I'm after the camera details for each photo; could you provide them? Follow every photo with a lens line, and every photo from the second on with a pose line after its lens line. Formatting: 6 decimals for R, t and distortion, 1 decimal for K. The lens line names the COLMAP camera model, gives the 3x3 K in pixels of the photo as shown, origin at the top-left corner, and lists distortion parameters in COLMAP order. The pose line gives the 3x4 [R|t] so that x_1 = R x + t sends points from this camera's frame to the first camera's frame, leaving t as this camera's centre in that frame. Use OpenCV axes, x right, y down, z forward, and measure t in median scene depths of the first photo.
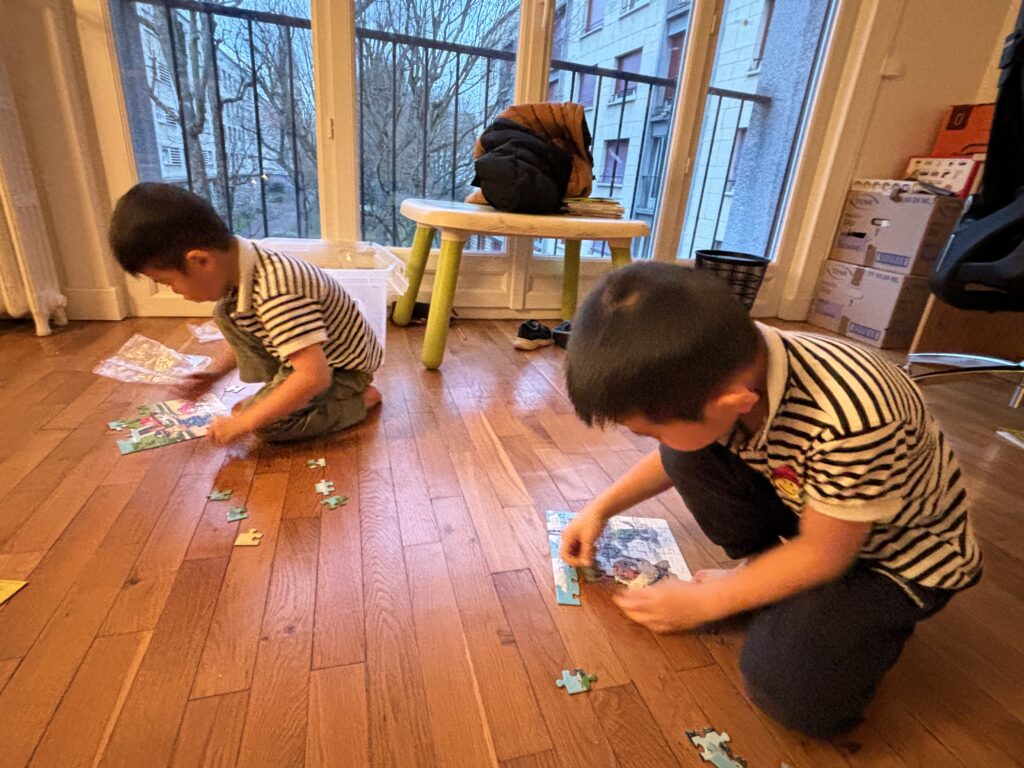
lens RADIAL K [[508.8, 0, 505.3], [0, 508.8, 389.4], [0, 0, 1]] dist [0.000731, 0.000150]
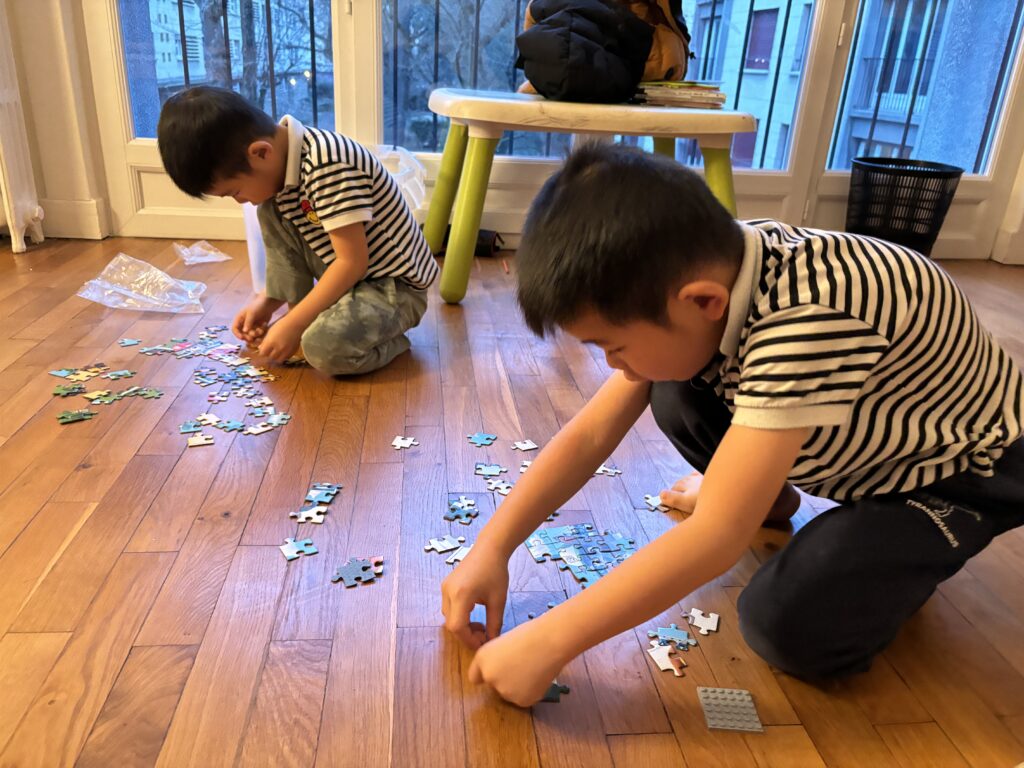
lens RADIAL K [[767.6, 0, 512.0], [0, 767.6, 384.0], [0, 0, 1]] dist [0.006831, 0.000130]
pose [[0.985437, 0.043679, -0.164335, 0.135316], [-0.044651, 0.999000, -0.002222, 0.077594], [0.164074, 0.009527, 0.986402, -0.141577]]
